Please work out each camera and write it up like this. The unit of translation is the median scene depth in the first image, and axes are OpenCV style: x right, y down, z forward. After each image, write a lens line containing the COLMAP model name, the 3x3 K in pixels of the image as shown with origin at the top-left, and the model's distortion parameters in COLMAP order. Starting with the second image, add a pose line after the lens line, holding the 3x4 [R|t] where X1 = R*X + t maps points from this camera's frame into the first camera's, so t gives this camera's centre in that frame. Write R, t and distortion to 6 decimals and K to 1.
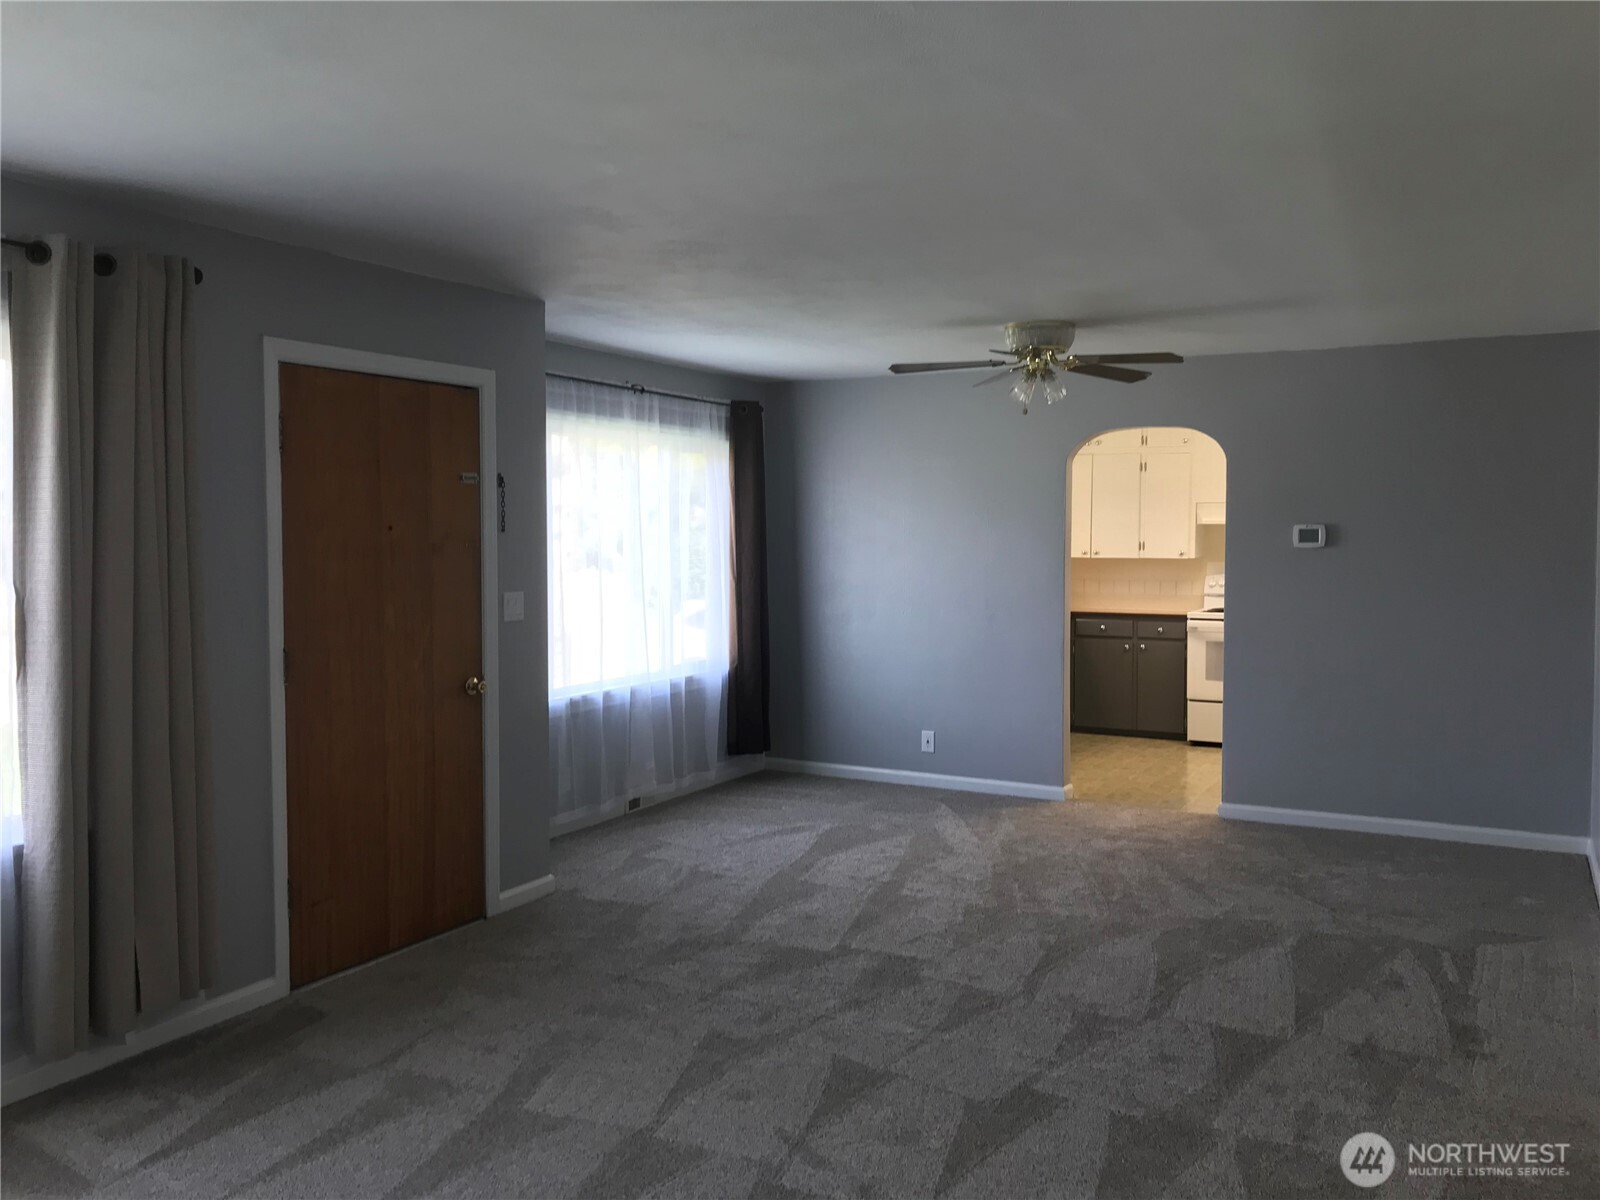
lens RADIAL K [[1316.6, 0, 802.1], [0, 1316.6, 585.0], [0, 0, 1]] dist [0.028635, -0.011275]
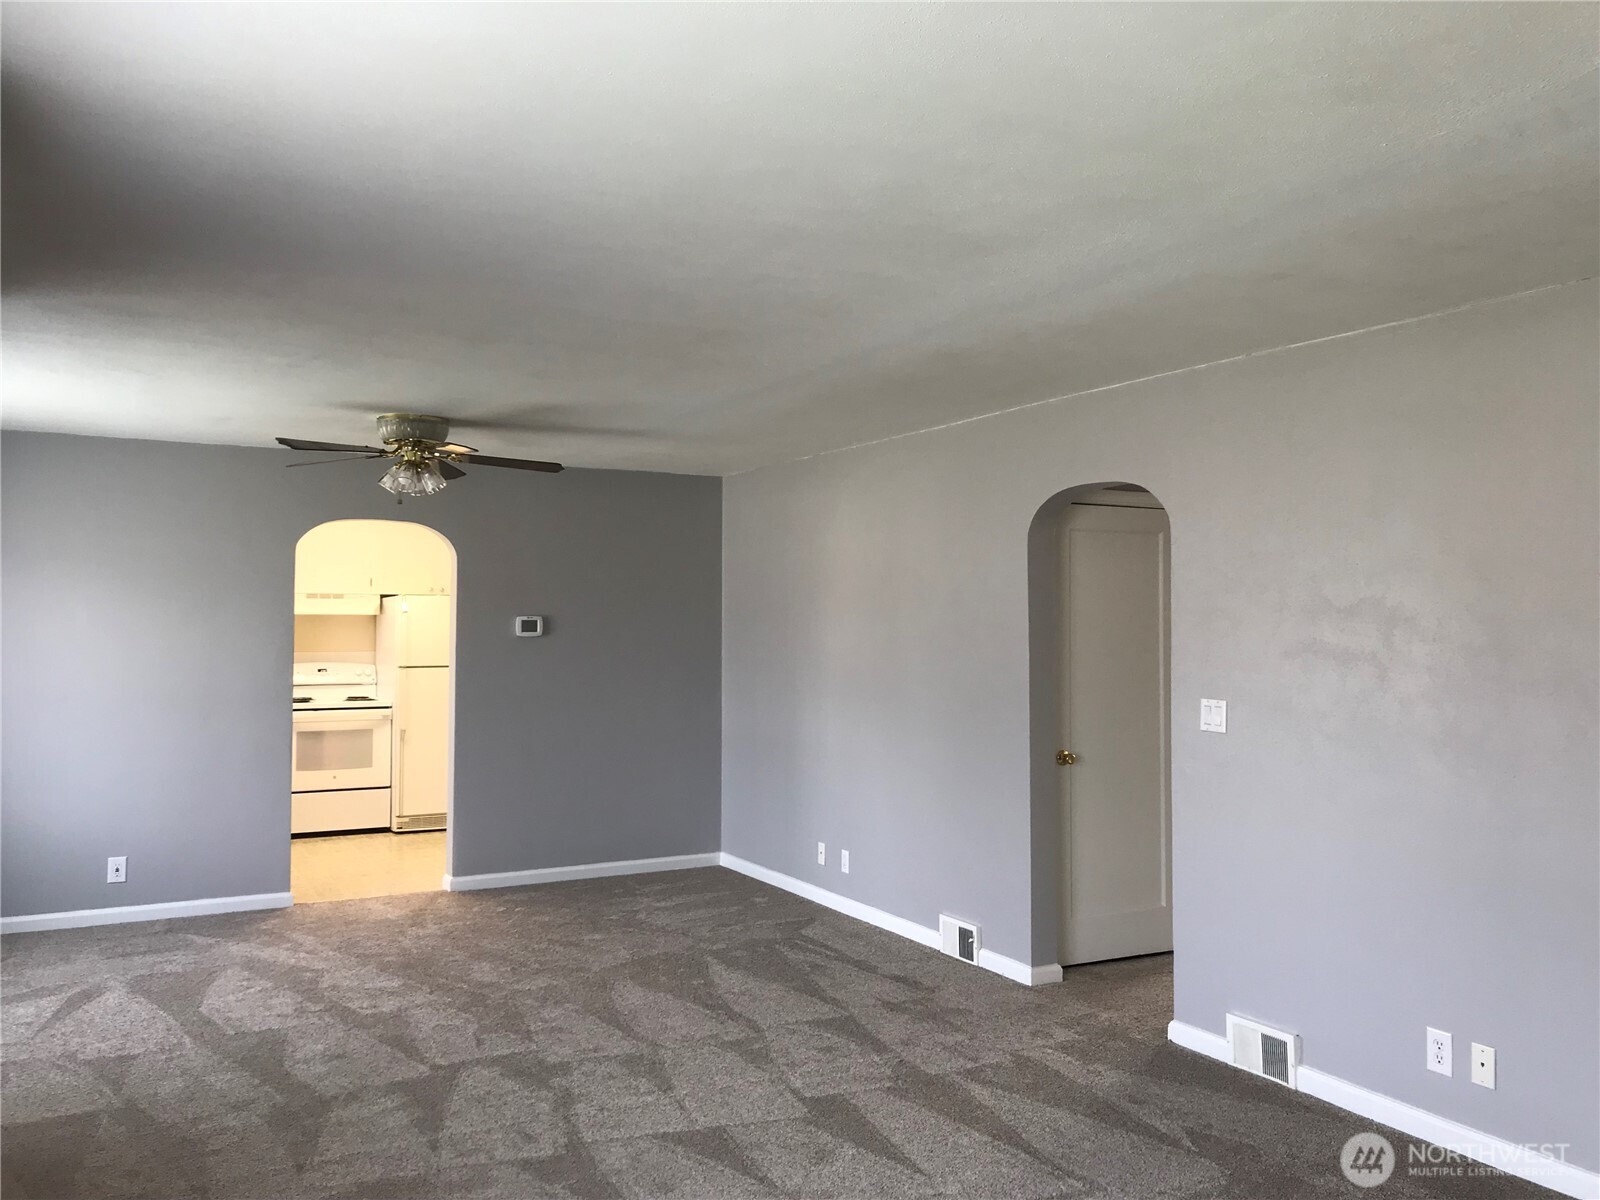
lens RADIAL K [[1316.6, 0, 795.2], [0, 1316.6, 608.4], [0, 0, 1]] dist [0.028635, -0.011275]
pose [[0.565112, 0.005765, 0.824994, -0.589342], [0.034770, 0.998921, -0.030798, -0.013359], [-0.824282, 0.046089, 0.564301, 0.237777]]
